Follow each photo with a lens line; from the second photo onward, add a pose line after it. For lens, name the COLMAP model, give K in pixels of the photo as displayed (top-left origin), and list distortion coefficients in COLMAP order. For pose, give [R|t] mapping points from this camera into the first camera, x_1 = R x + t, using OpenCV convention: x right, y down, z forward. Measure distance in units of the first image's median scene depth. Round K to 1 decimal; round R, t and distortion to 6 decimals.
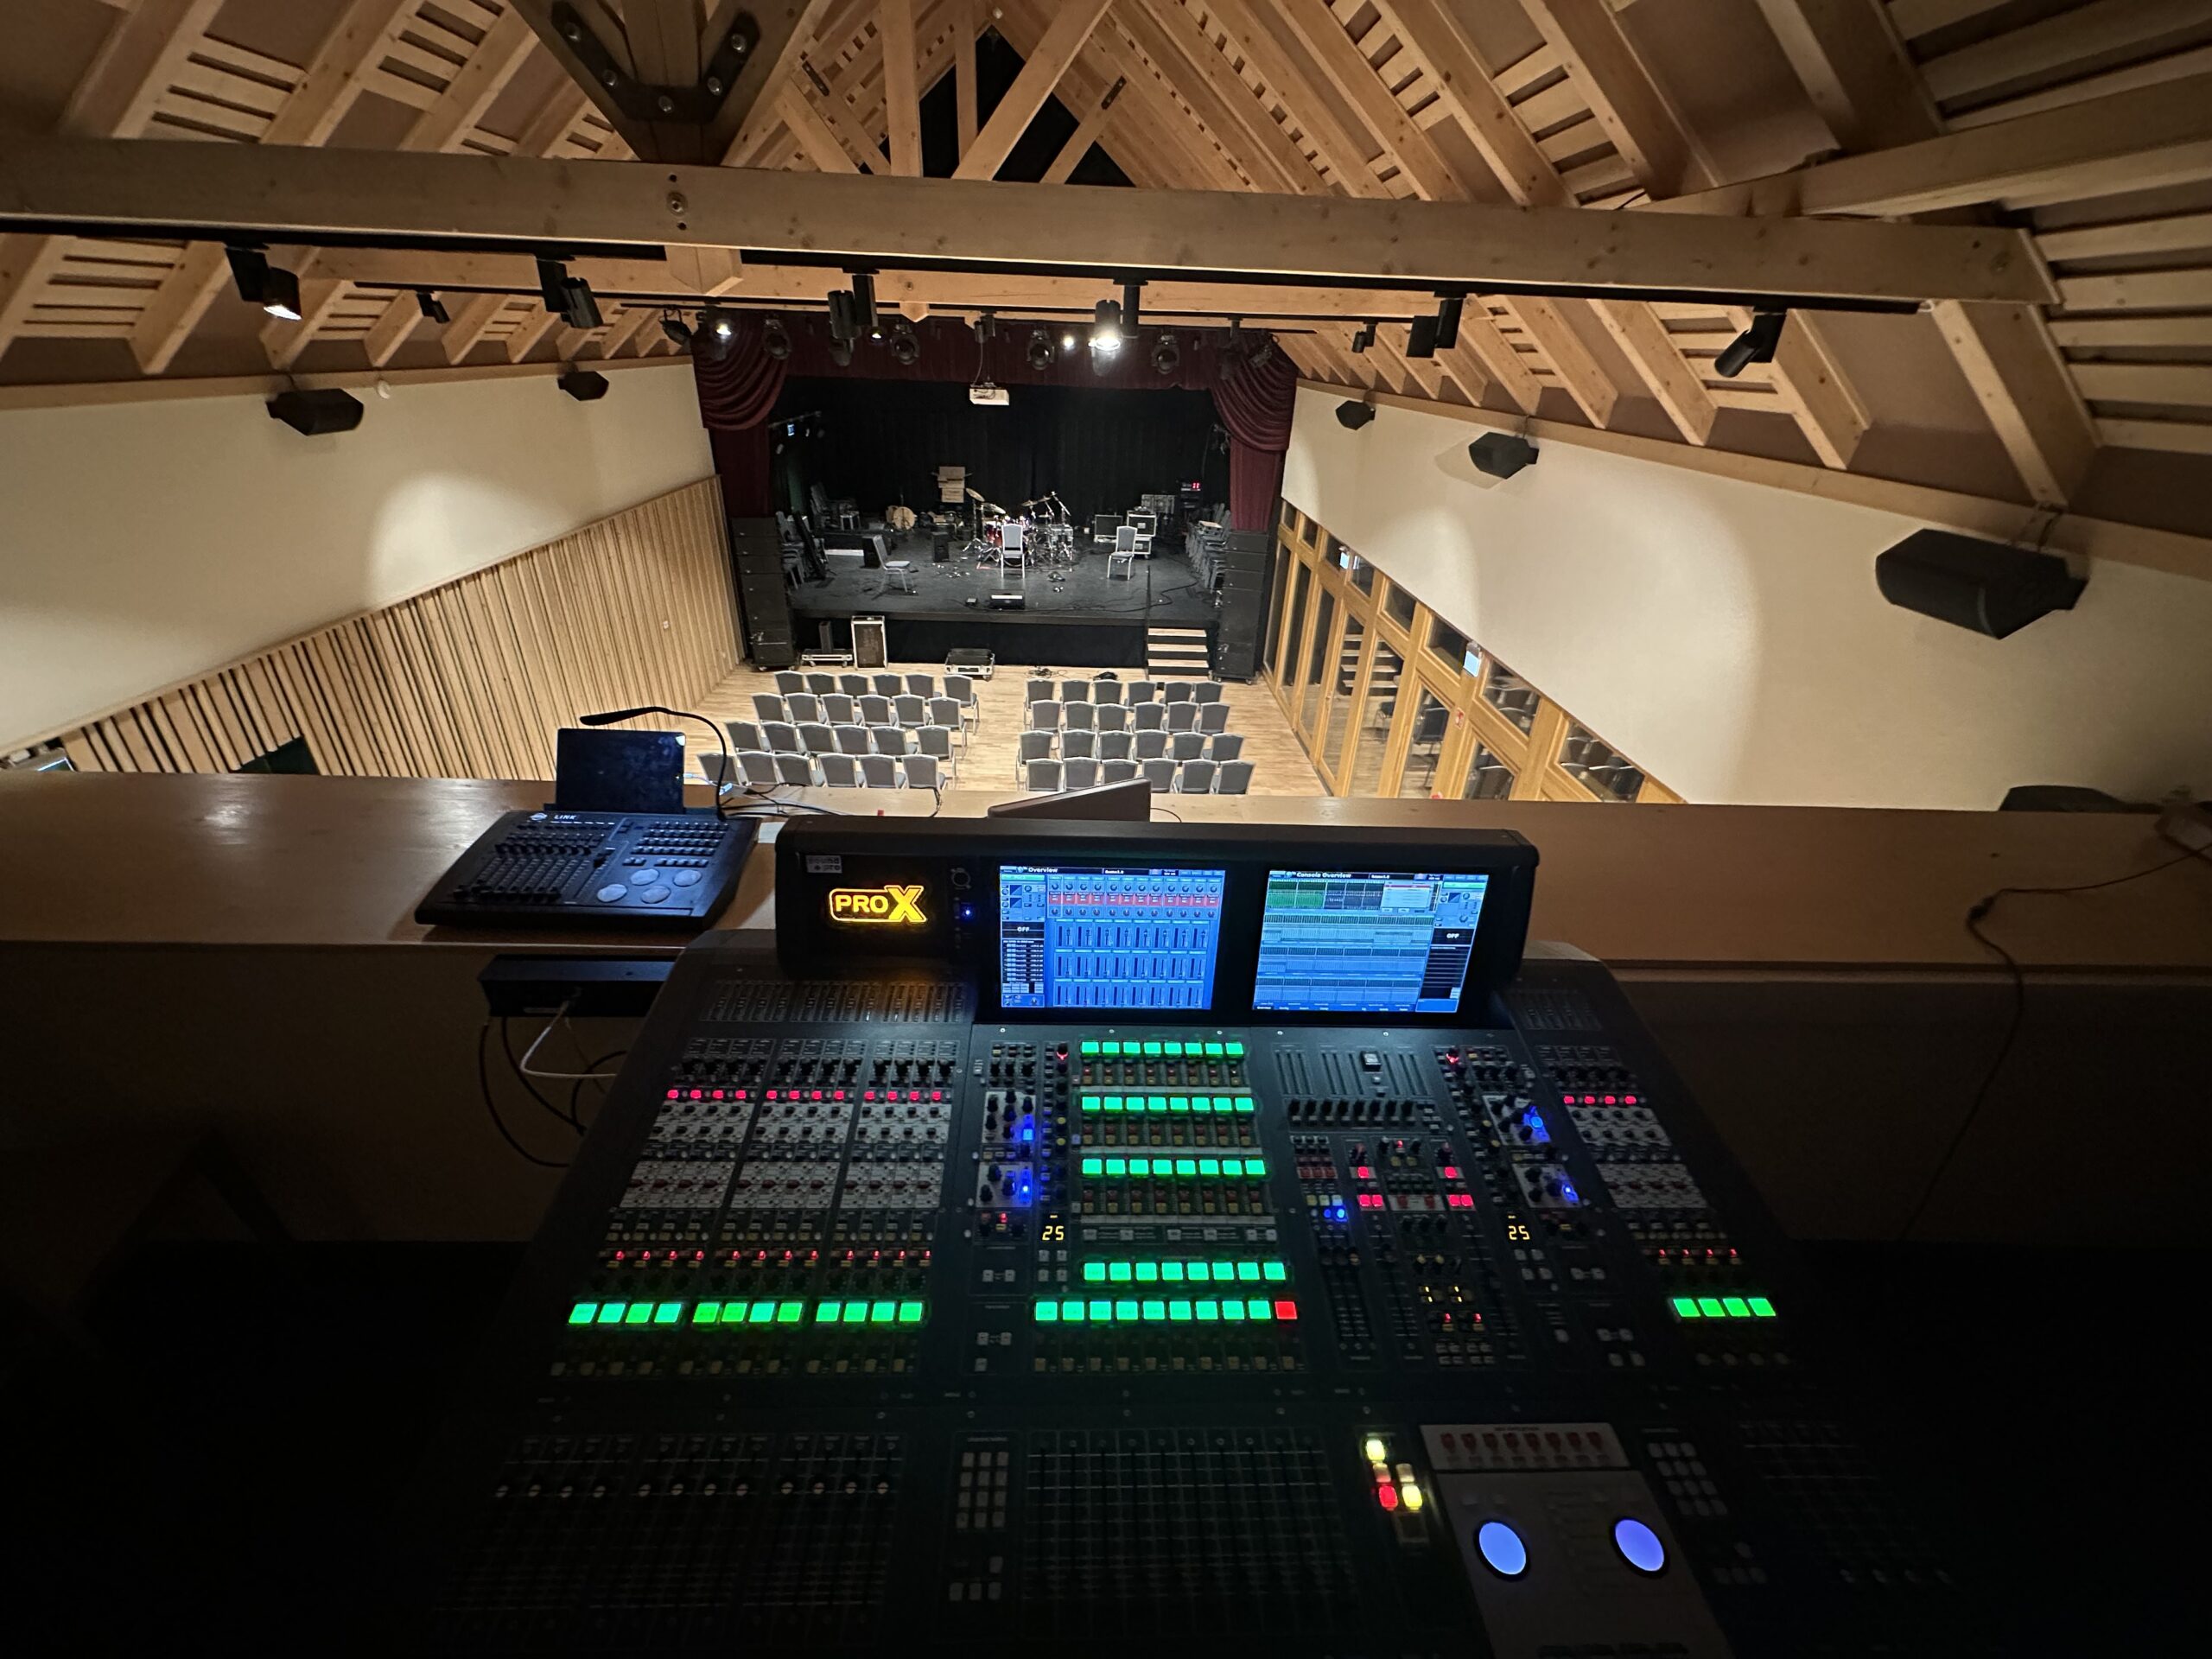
lens RADIAL K [[887.2, 0, 1097.3], [0, 887.2, 826.0], [0, 0, 1]] dist [0.007535, -0.000323]
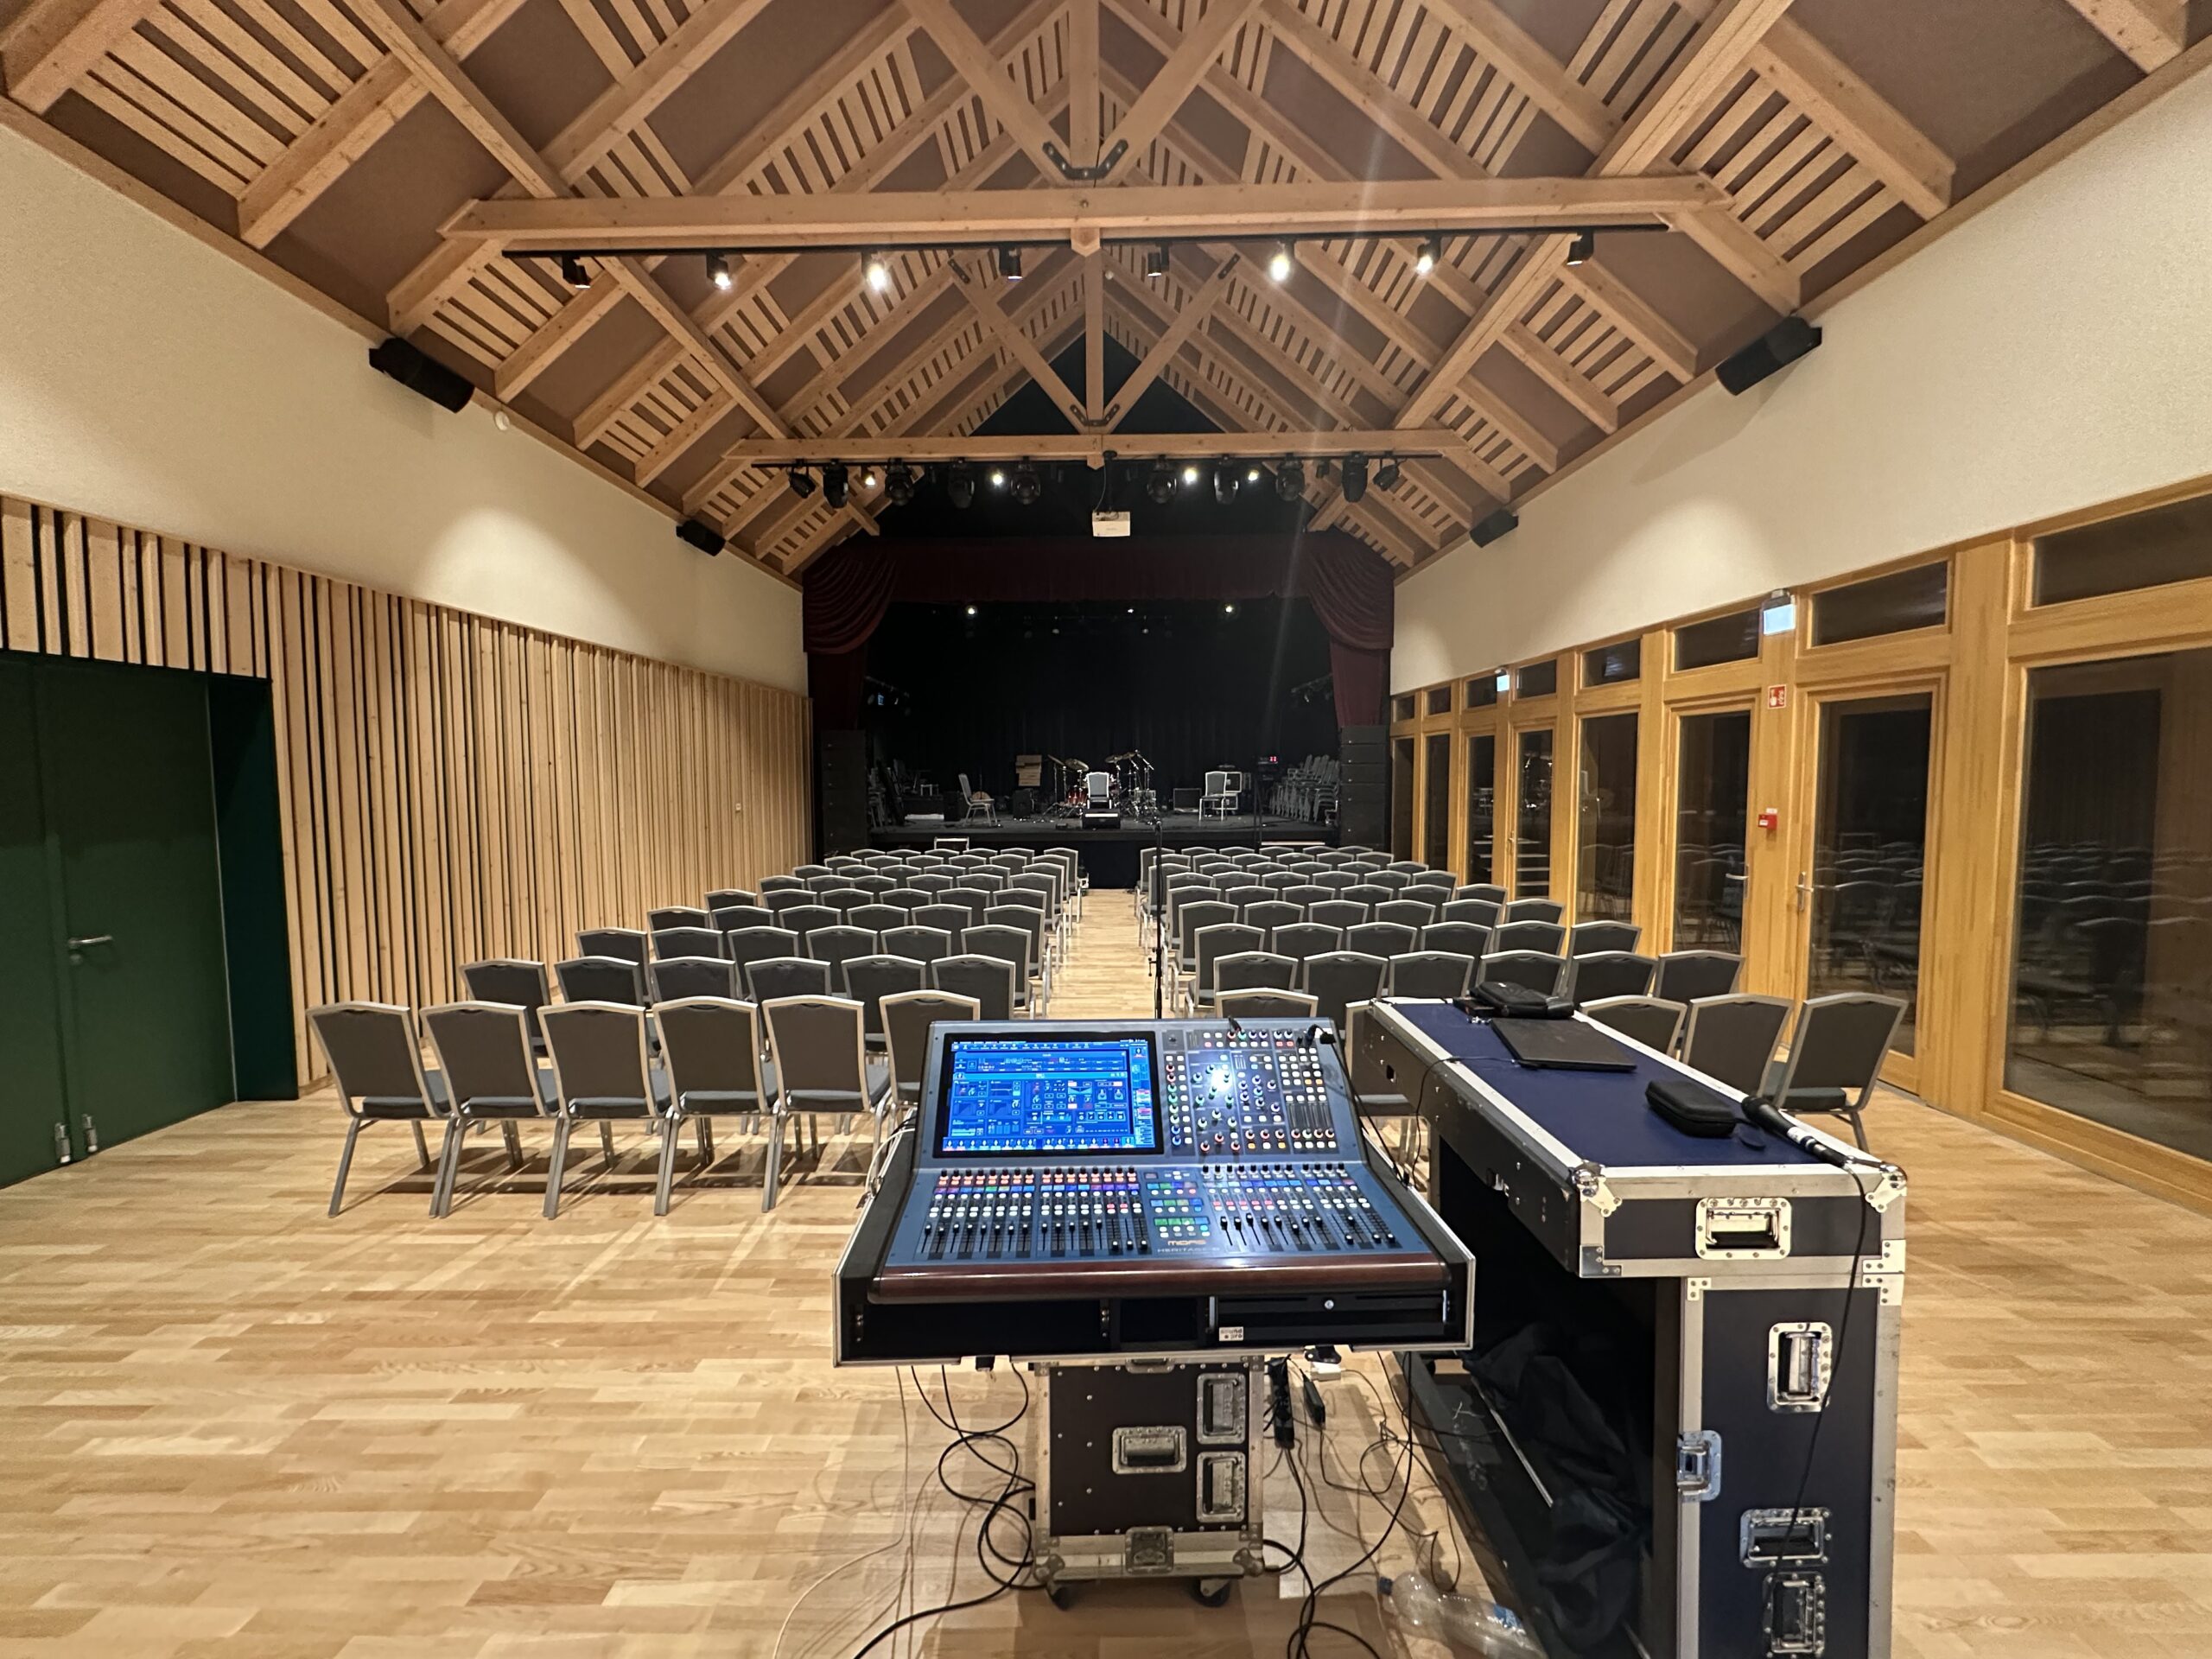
lens RADIAL K [[887.2, 0, 1102.7], [0, 887.2, 821.7], [0, 0, 1]] dist [0.007535, -0.000323]
pose [[0.998826, -0.038364, -0.029574, -0.090538], [0.021850, 0.901713, -0.431782, 0.179808], [0.043232, 0.430629, 0.901493, 0.210909]]
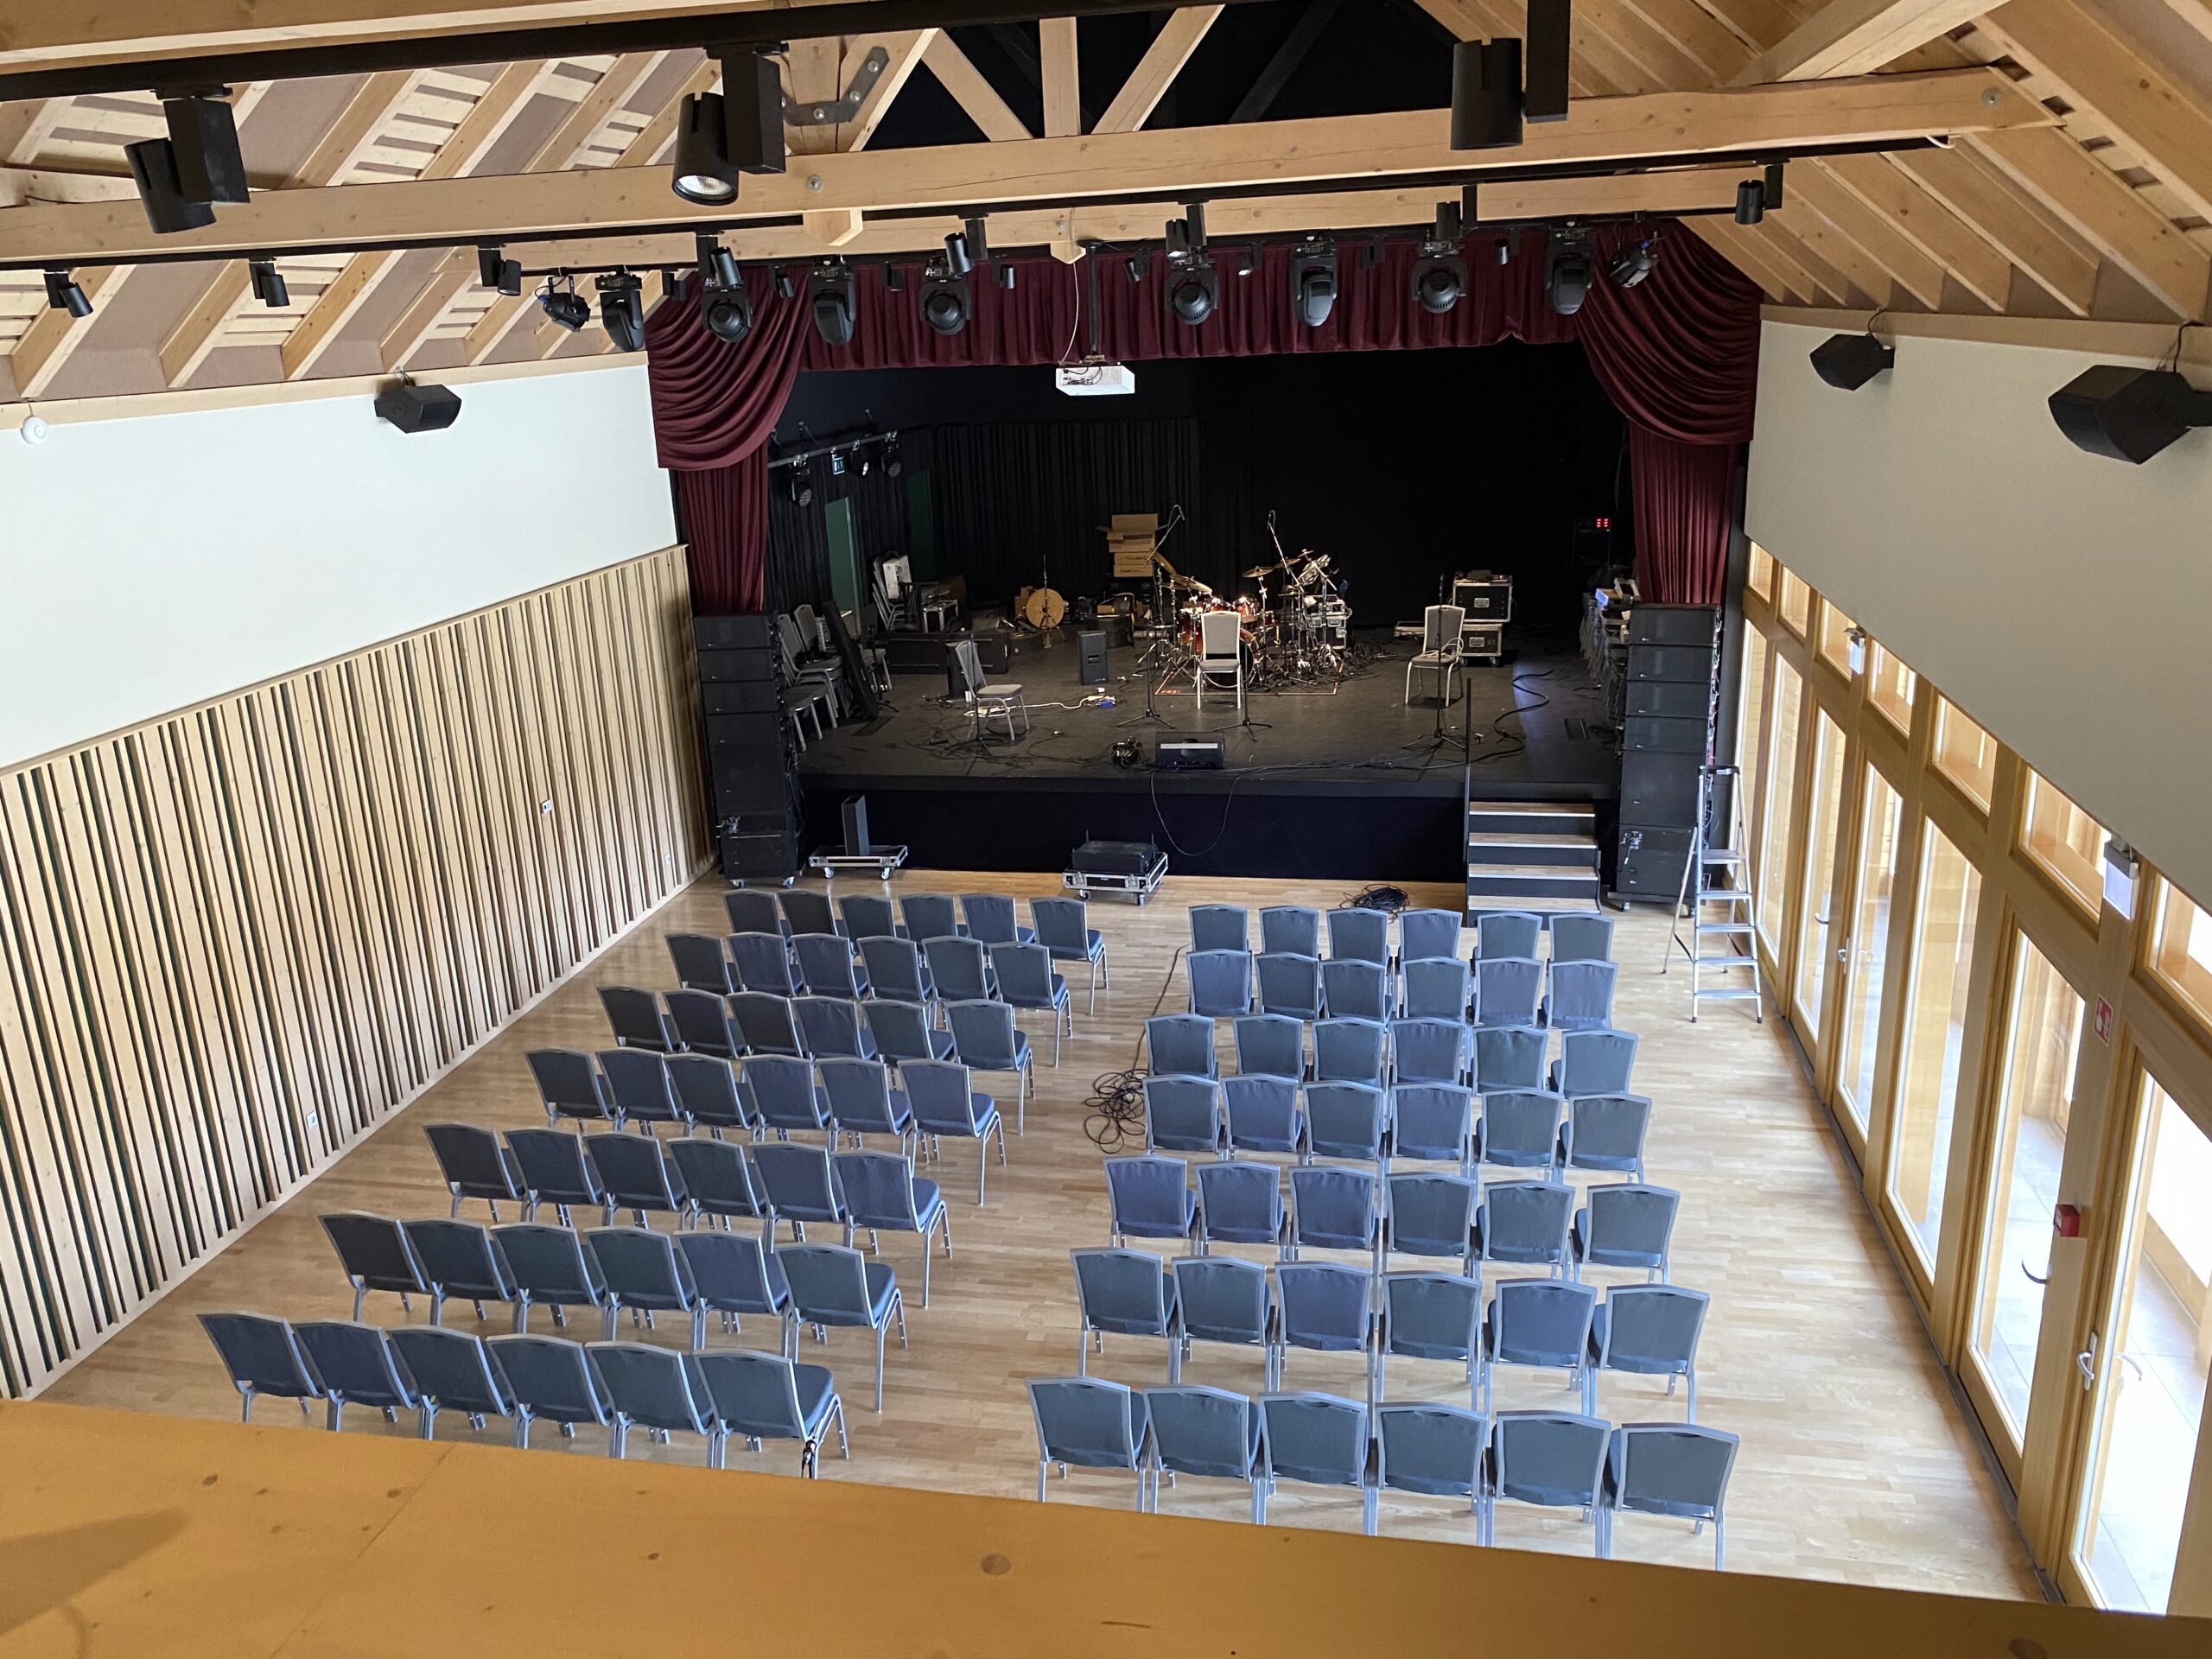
lens RADIAL K [[1688.0, 0, 1094.3], [0, 1688.0, 846.4], [0, 0, 1]] dist [0.042239, -0.019671]
pose [[0.973567, -0.004082, -0.228365, 0.084320], [-0.039284, 0.981948, -0.185029, -0.019901], [0.224998, 0.189109, 0.955831, 0.072317]]
